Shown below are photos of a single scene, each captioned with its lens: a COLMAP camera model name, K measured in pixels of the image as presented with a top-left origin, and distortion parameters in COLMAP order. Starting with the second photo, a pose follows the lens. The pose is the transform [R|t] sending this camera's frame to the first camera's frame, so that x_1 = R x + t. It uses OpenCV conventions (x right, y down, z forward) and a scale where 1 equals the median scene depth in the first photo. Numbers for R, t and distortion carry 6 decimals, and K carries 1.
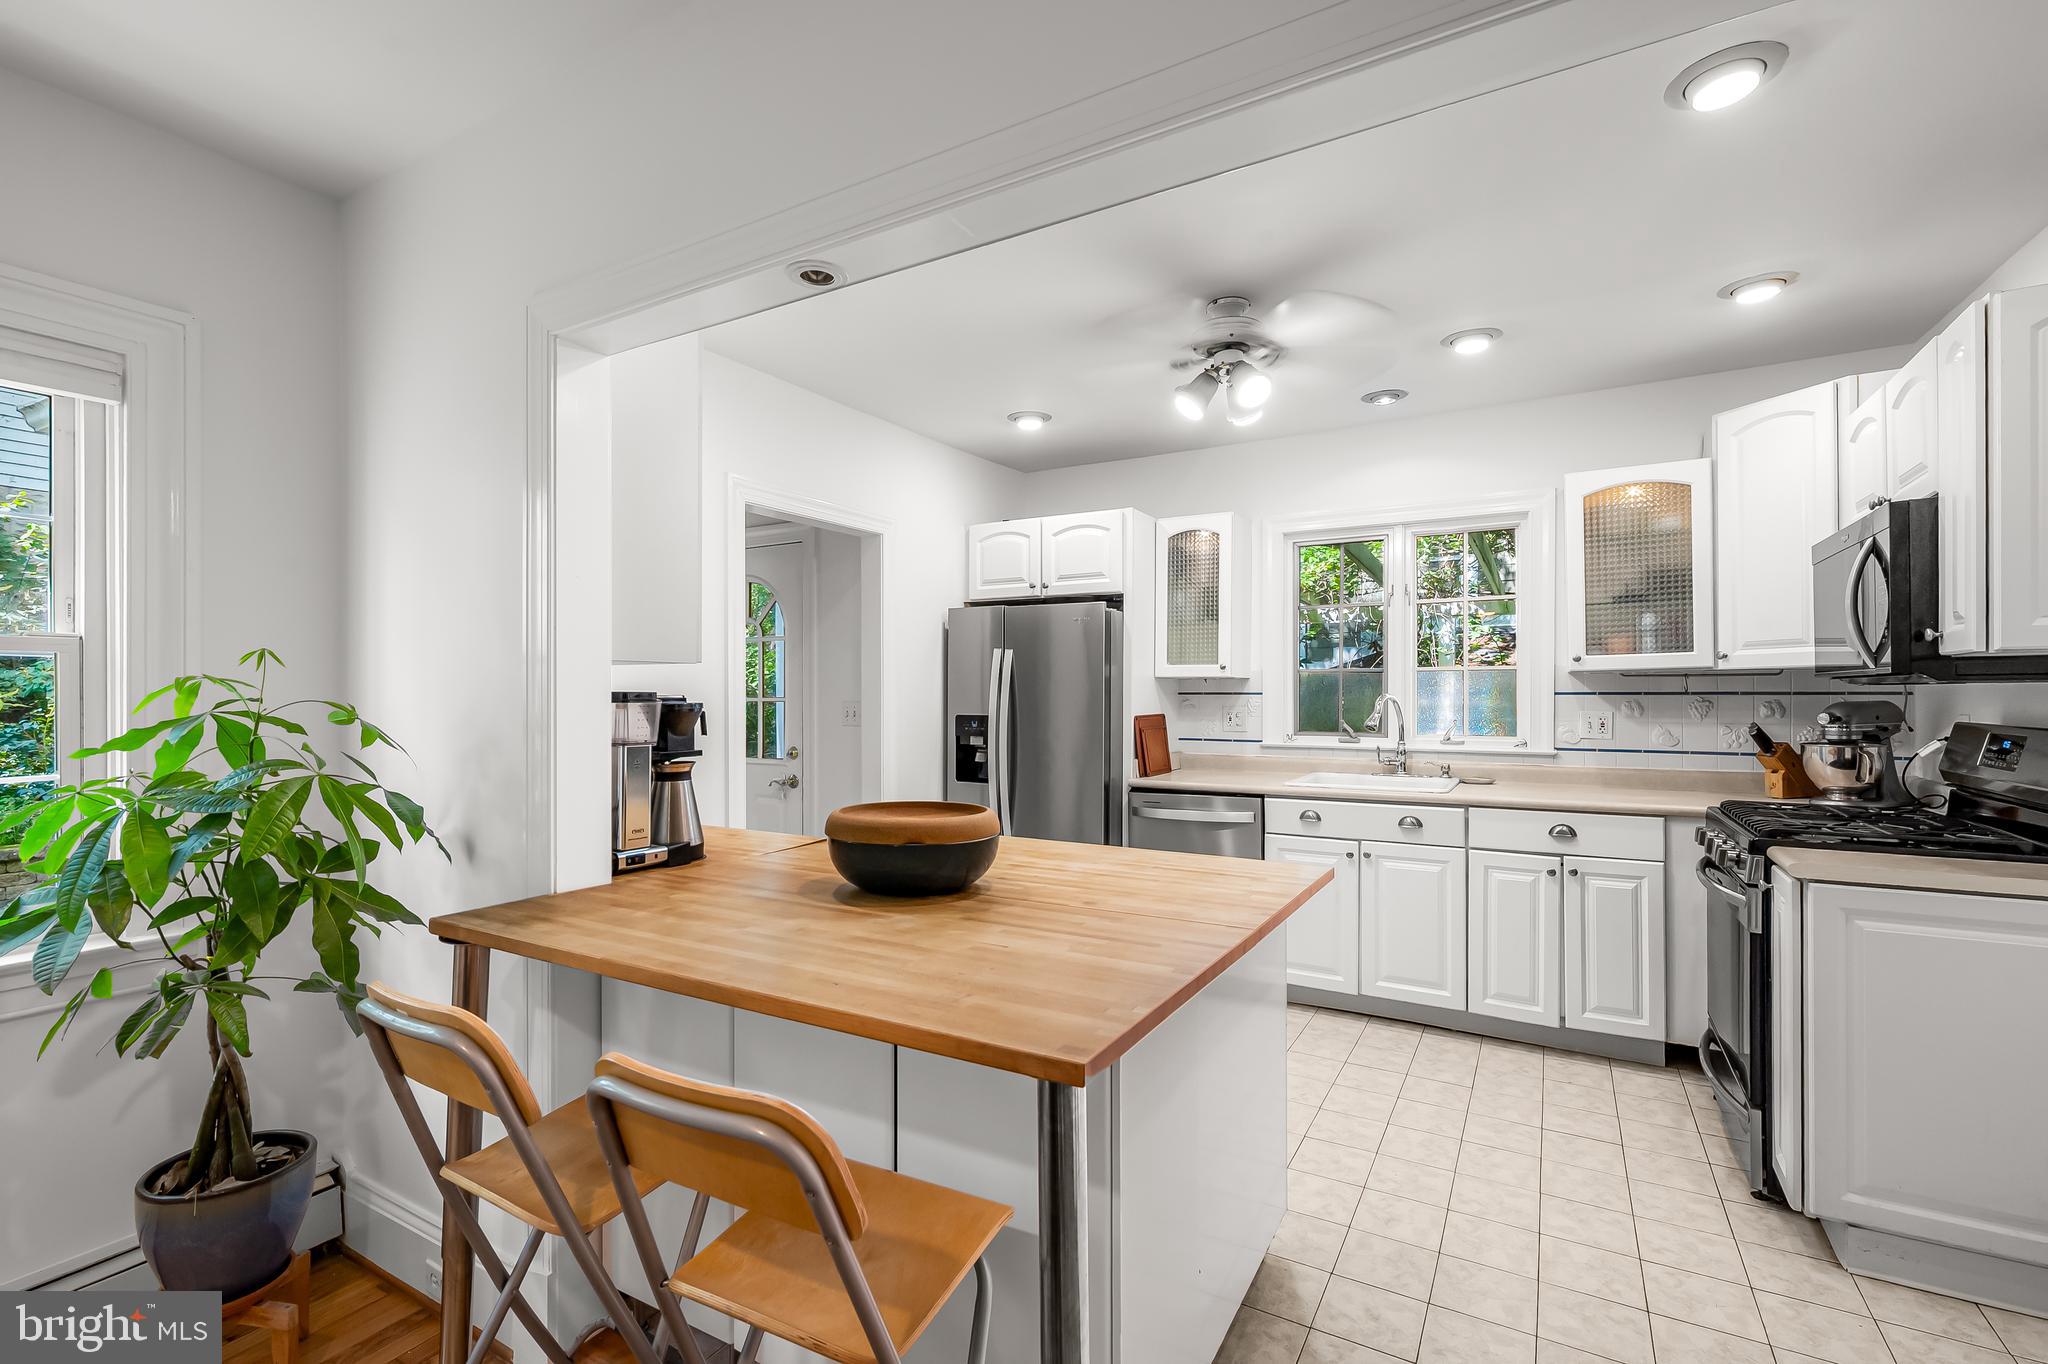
lens RADIAL K [[914.9, 0, 1019.6], [0, 914.9, 693.3], [0, 0, 1]] dist [0.001488, -0.000505]
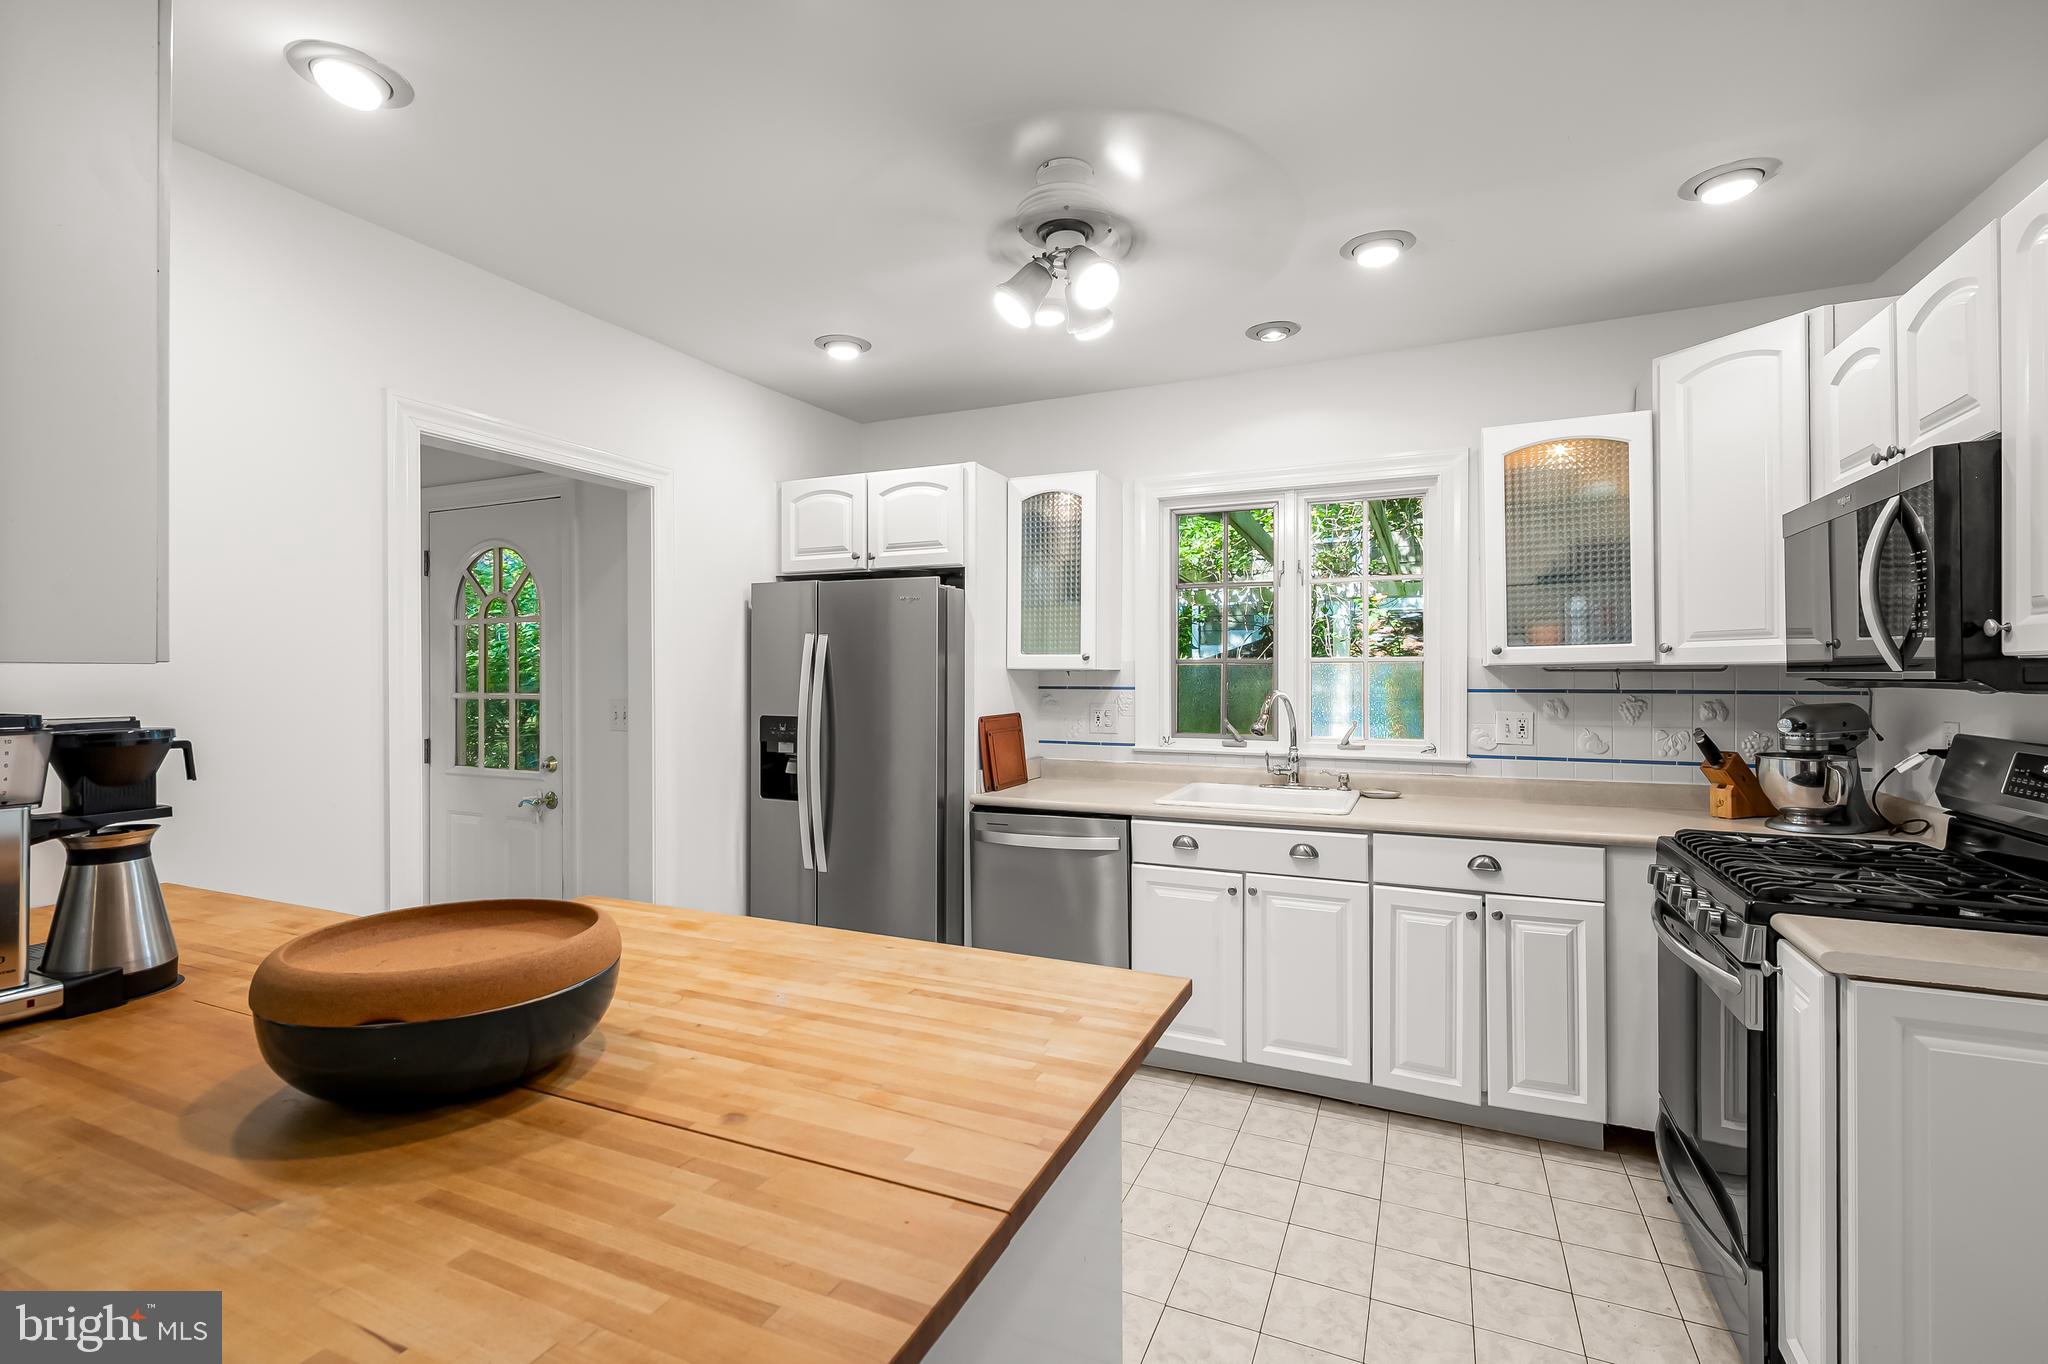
lens RADIAL K [[914.9, 0, 1020.8], [0, 914.9, 669.1], [0, 0, 1]] dist [0.001488, -0.000505]
pose [[0.994646, 0.000836, 0.103336, 0.106250], [-0.000329, 0.999988, -0.004924, -0.018734], [-0.103339, 0.004864, 0.994634, 0.248045]]
